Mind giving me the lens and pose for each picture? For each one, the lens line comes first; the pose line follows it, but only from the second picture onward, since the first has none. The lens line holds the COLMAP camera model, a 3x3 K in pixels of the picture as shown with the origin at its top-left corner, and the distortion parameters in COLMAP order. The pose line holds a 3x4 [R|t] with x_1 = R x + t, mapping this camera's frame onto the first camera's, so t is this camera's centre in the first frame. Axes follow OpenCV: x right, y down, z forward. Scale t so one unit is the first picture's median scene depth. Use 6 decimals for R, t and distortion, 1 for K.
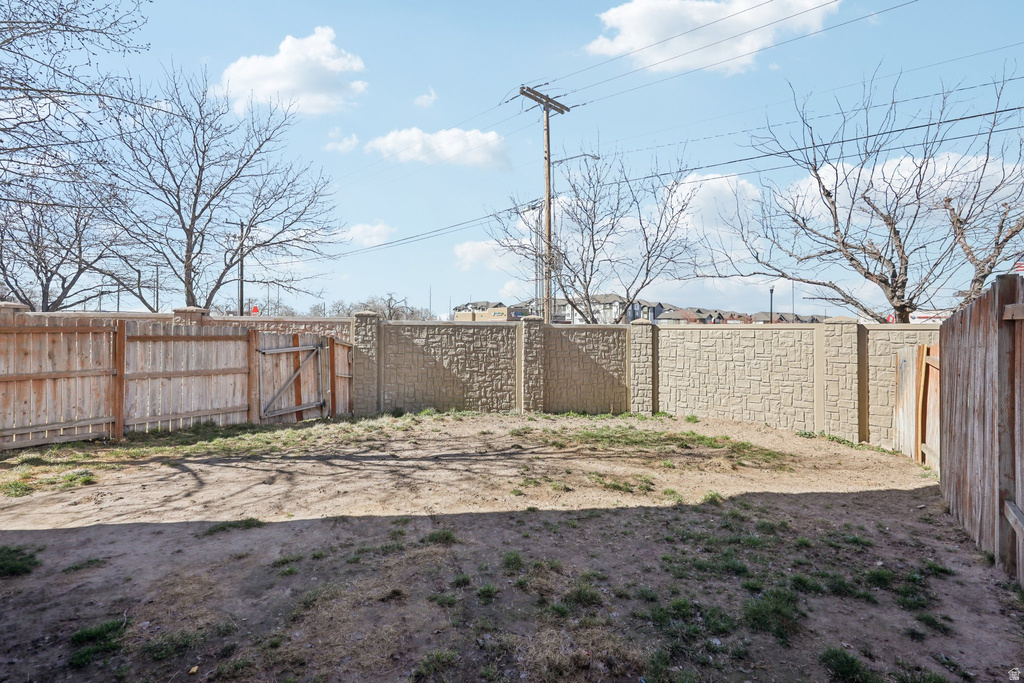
lens RADIAL K [[409.6, 0, 518.8], [0, 409.6, 332.1], [0, 0, 1]] dist [-0.001797, -0.001177]
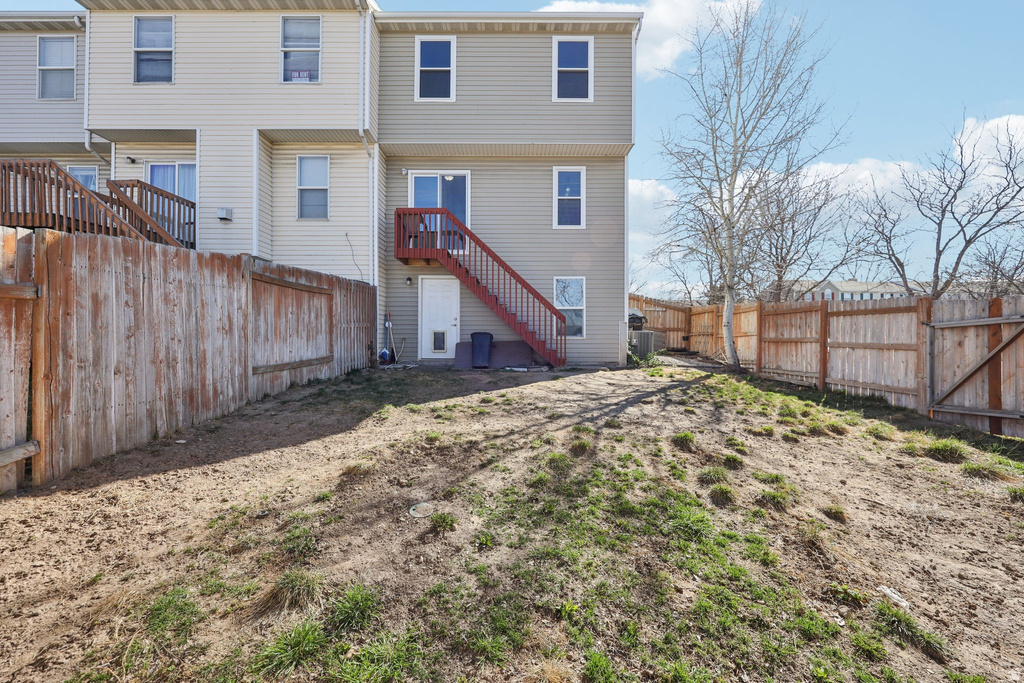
lens RADIAL K [[409.6, 0, 515.8], [0, 409.6, 339.6], [0, 0, 1]] dist [-0.001797, -0.001177]
pose [[-0.760180, -0.004374, -0.649697, 0.470979], [-0.004495, 0.999989, -0.001472, 0.077912], [0.649697, 0.001802, -0.760191, 1.037601]]
